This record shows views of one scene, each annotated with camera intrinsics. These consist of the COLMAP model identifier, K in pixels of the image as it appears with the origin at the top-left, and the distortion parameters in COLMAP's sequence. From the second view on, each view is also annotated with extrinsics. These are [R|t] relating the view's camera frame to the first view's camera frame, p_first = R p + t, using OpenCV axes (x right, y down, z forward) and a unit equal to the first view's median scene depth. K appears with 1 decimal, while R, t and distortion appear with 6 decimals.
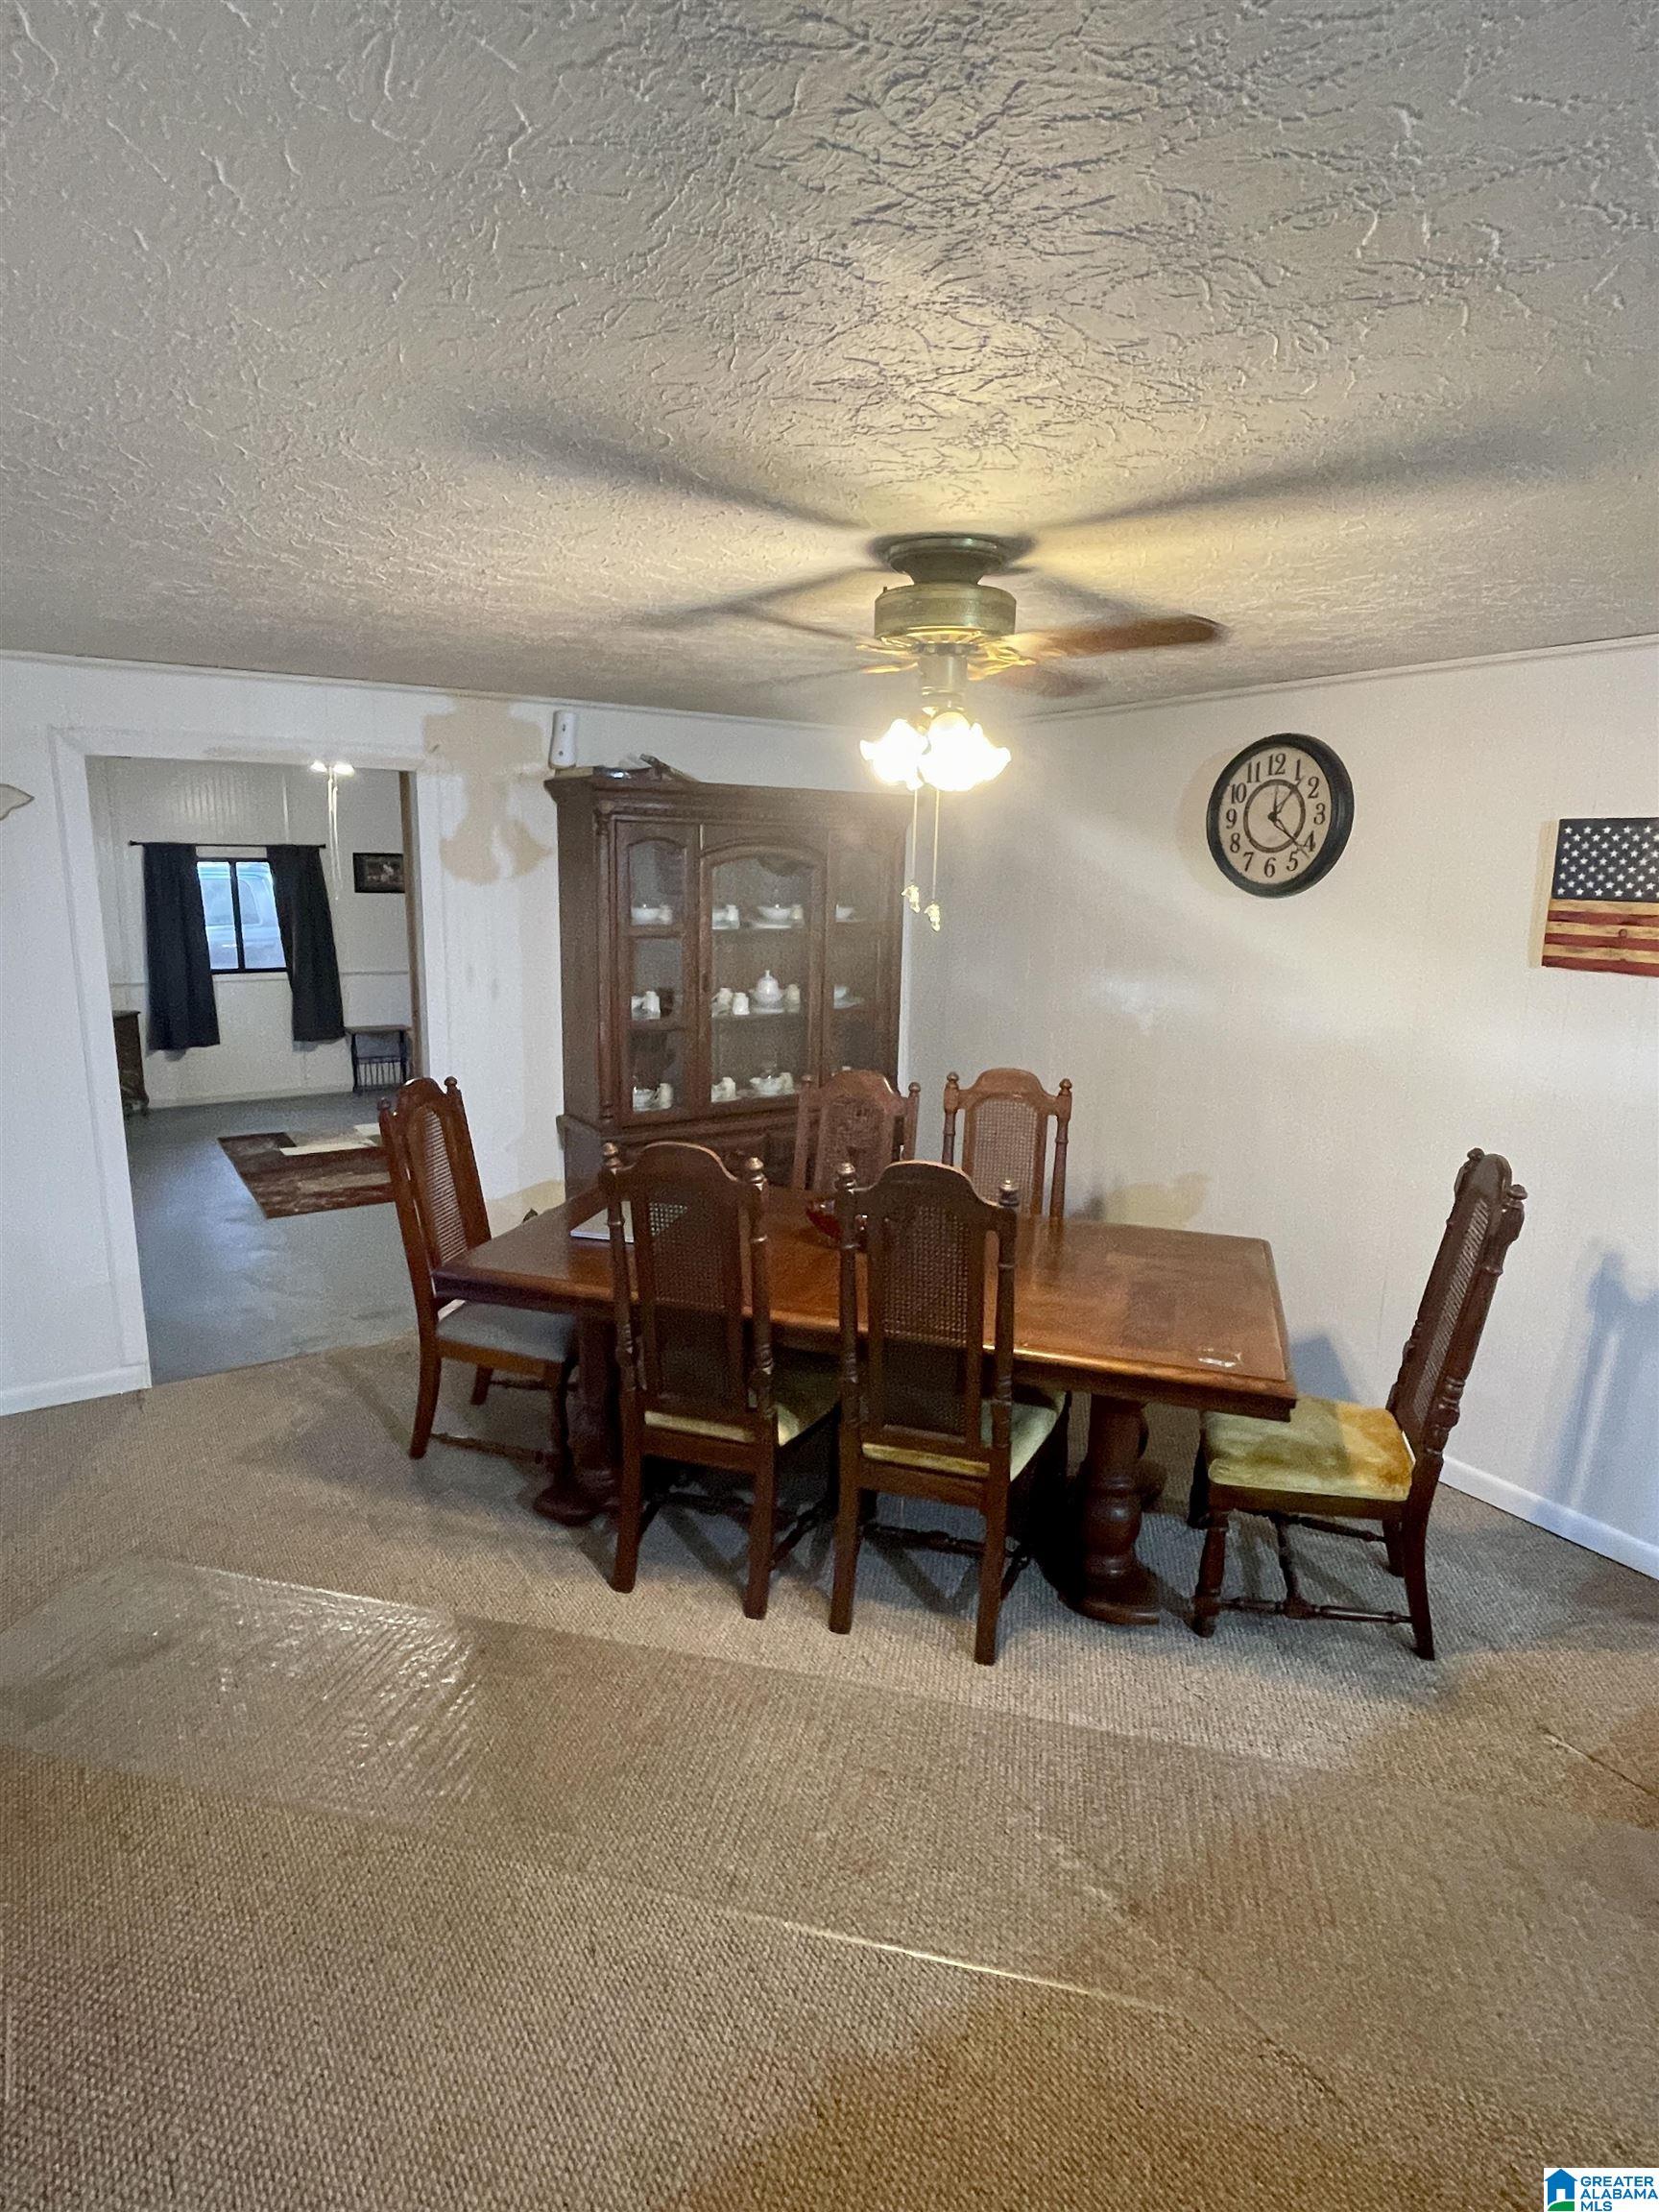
lens RADIAL K [[1160.8, 0, 828.8], [0, 1160.8, 1106.0], [0, 0, 1]] dist [-0.001089, 0.000011]
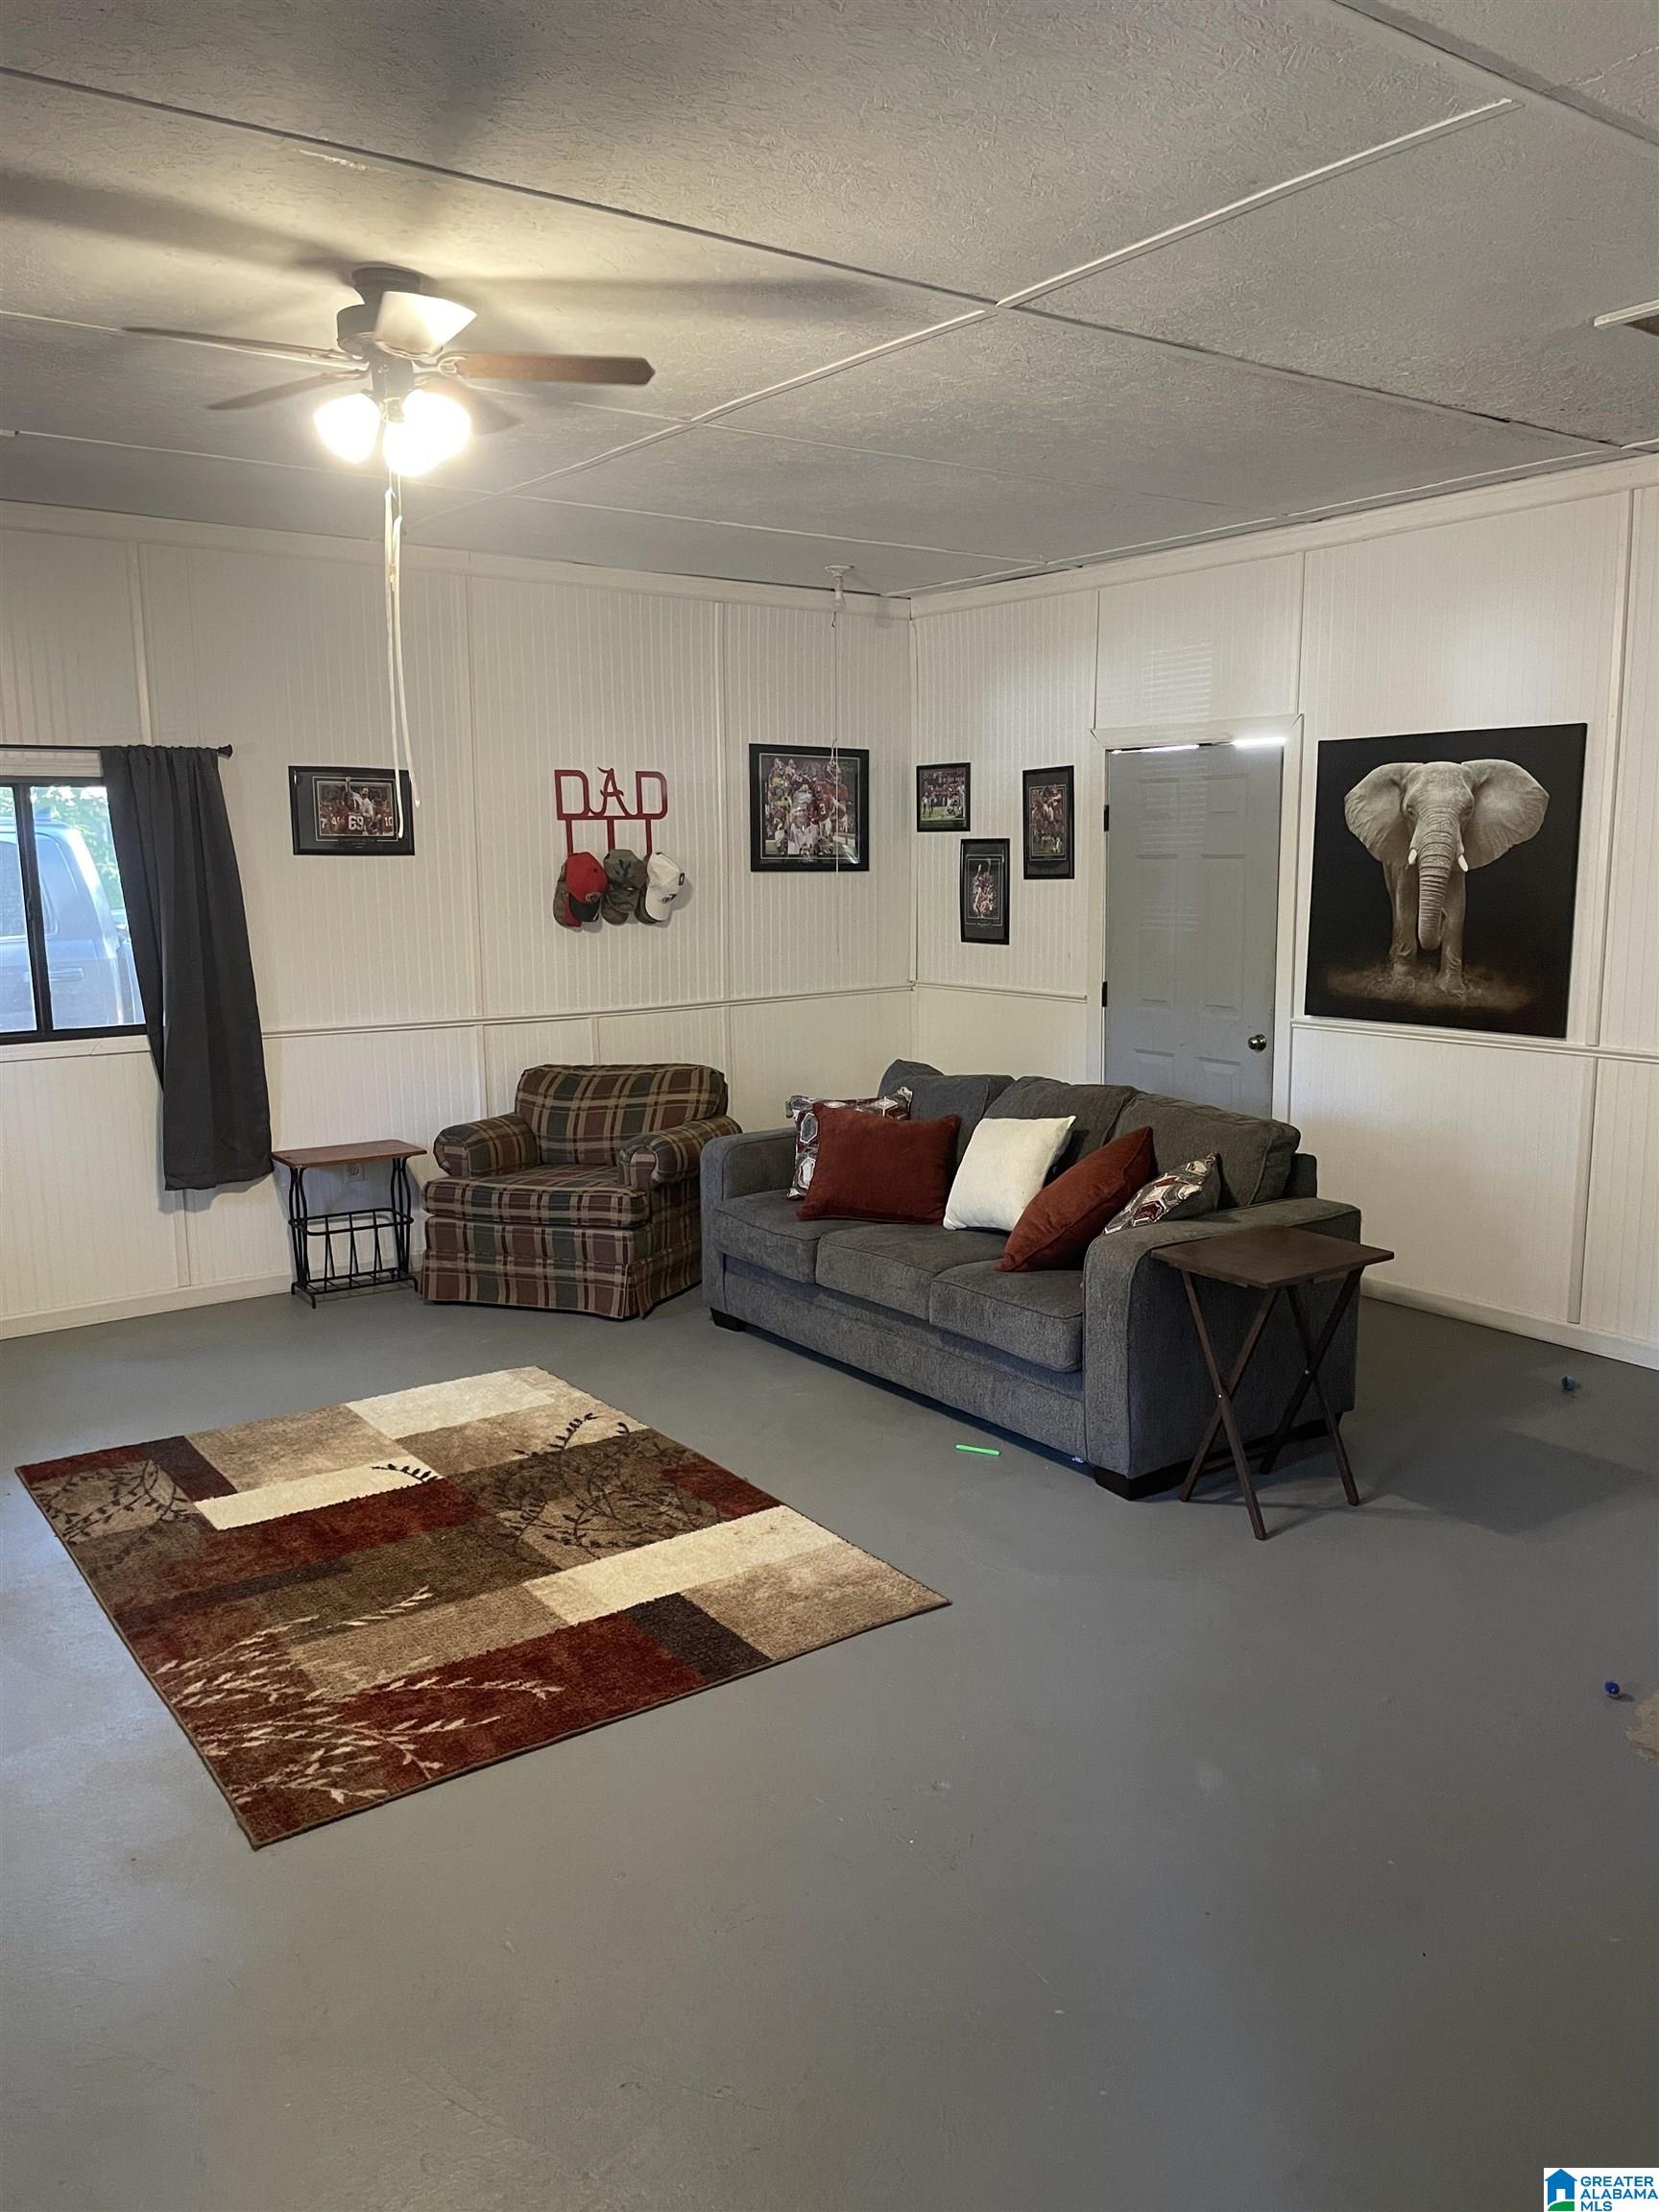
lens RADIAL K [[1672.5, 0, 833.6], [0, 1672.5, 1109.3], [0, 0, 1]] dist [0.076332, -0.004630]
pose [[0.999265, -0.028869, 0.025204, -0.226686], [0.029897, 0.998695, -0.041415, -0.053489], [-0.023975, 0.042138, 0.998824, 0.356461]]
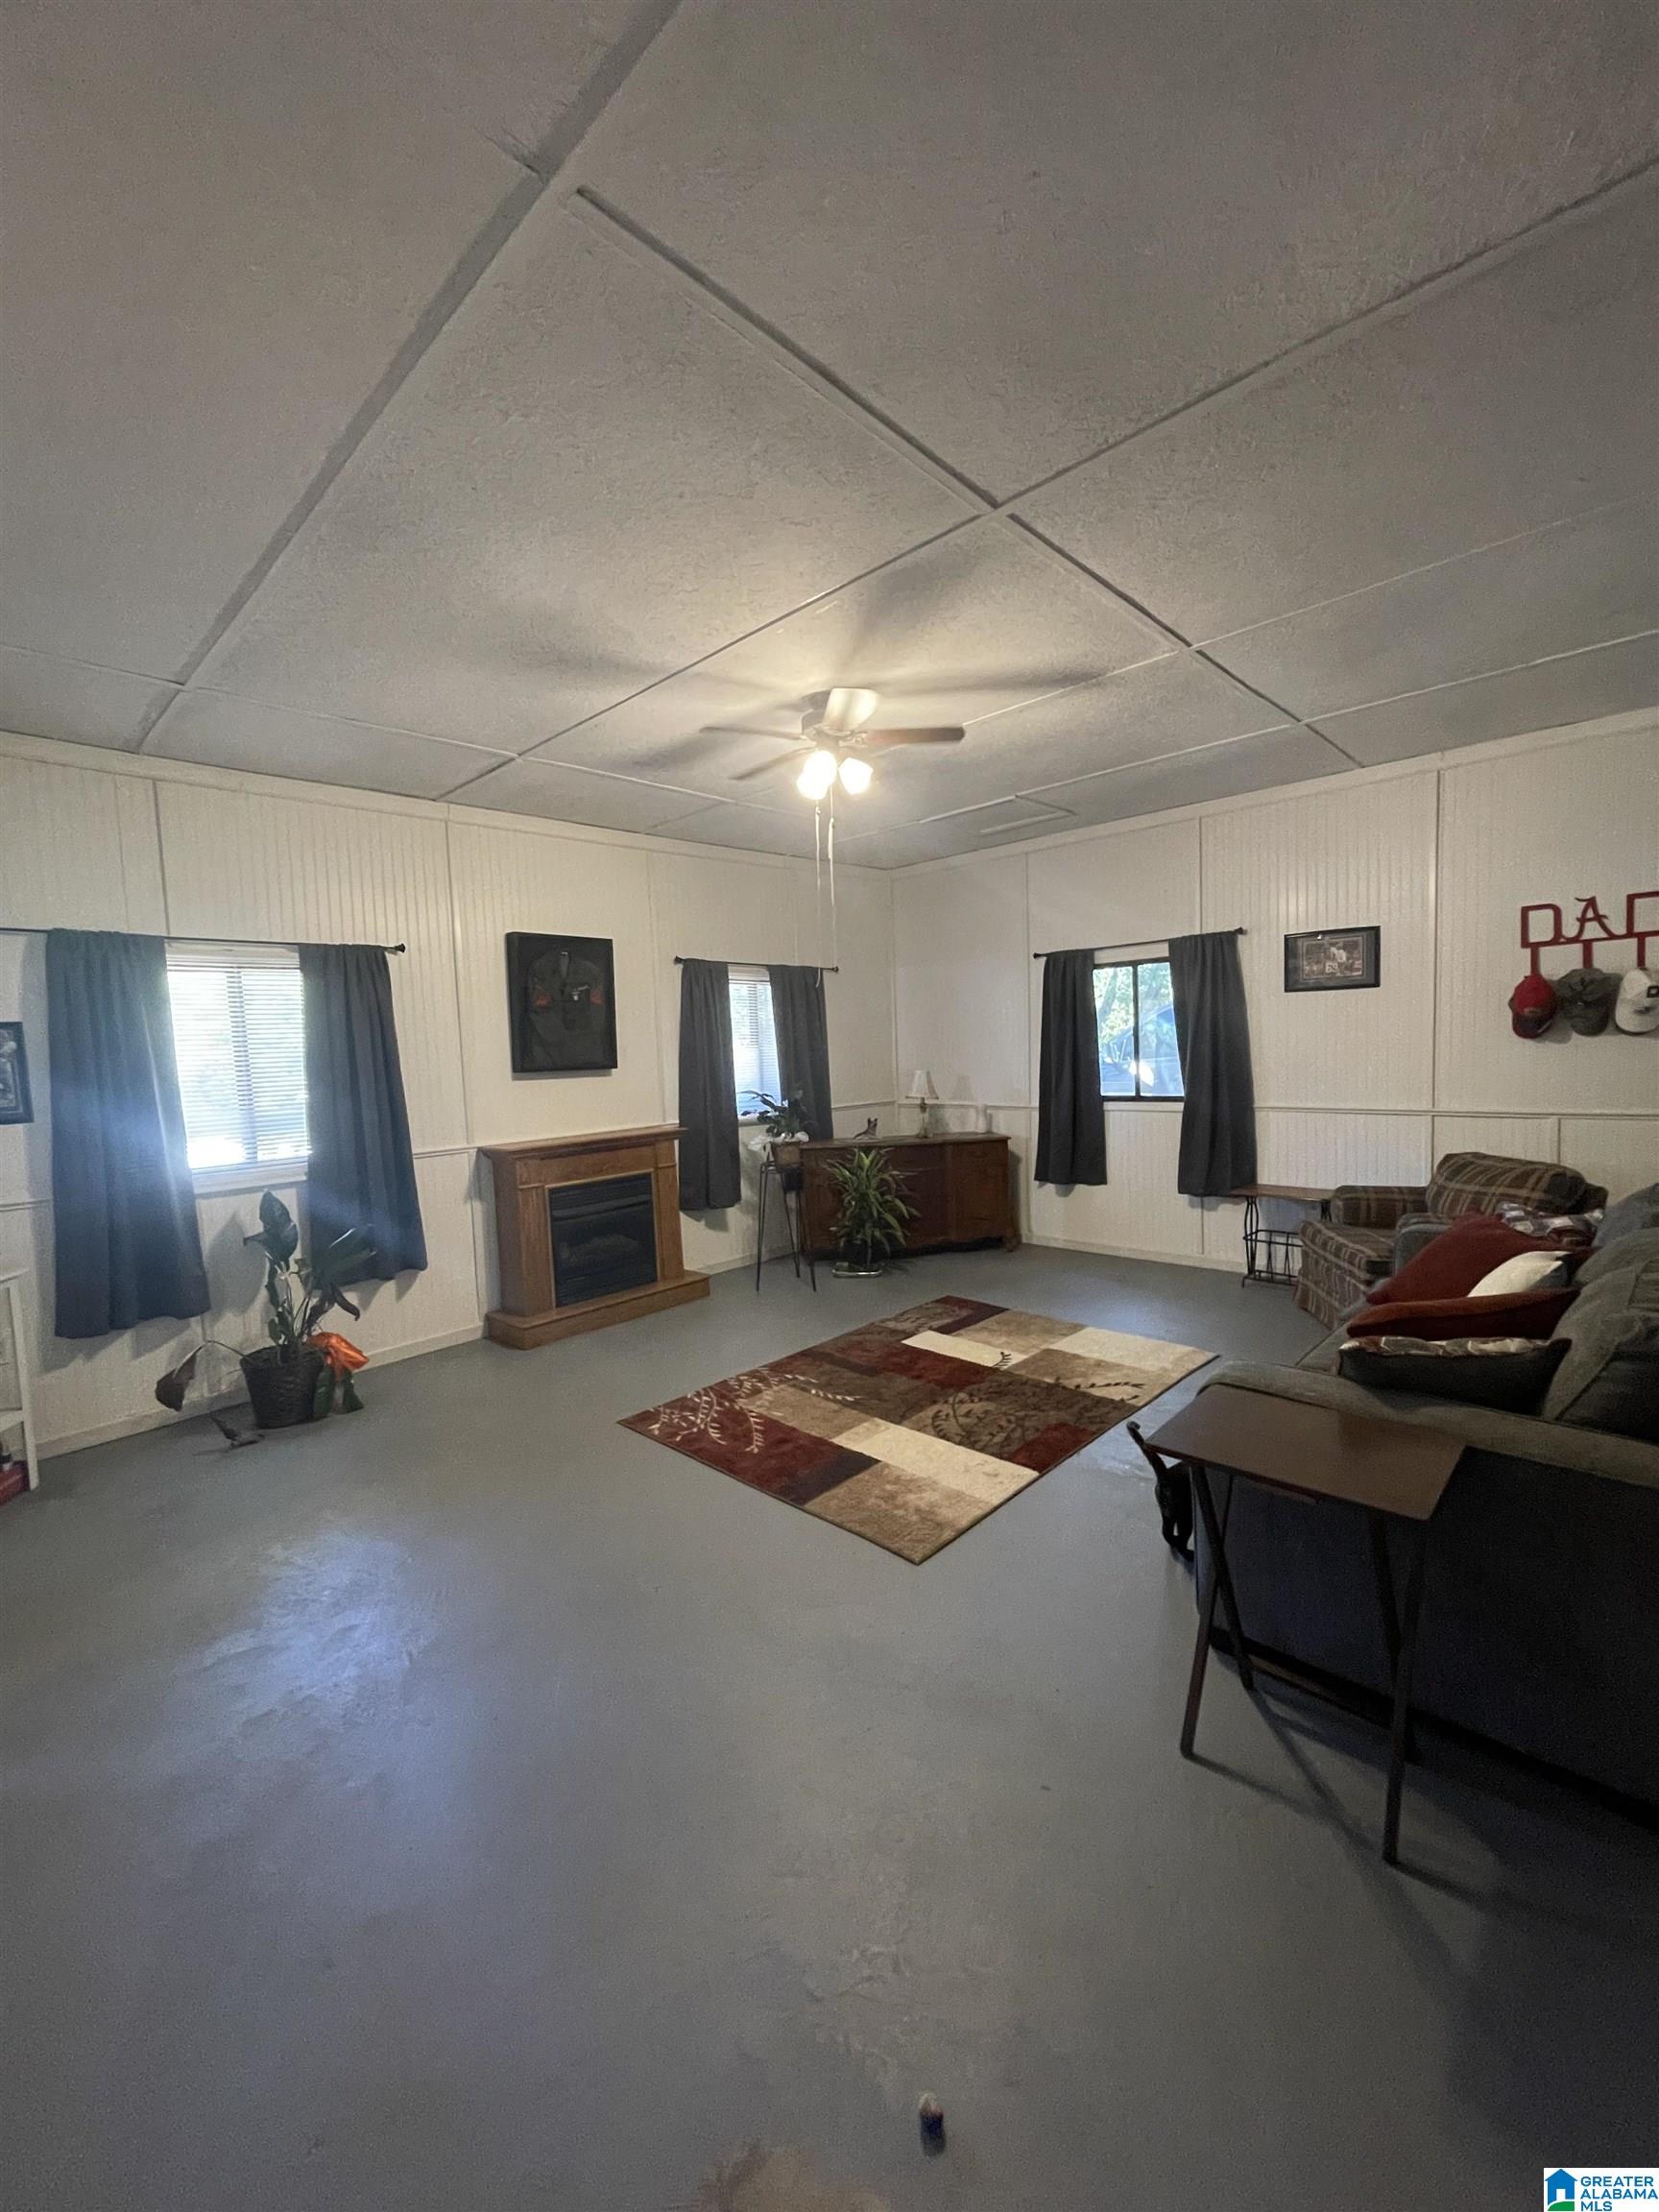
lens RADIAL K [[898.3, 0, 838.2], [0, 898.3, 1110.1], [0, 0, 1]] dist [-0.000826, -0.000408]
pose [[0.210852, 0.044322, -0.976513, 0.061110], [-0.149231, 0.988721, 0.012653, -0.085612], [0.966060, 0.143058, 0.215088, 0.666499]]
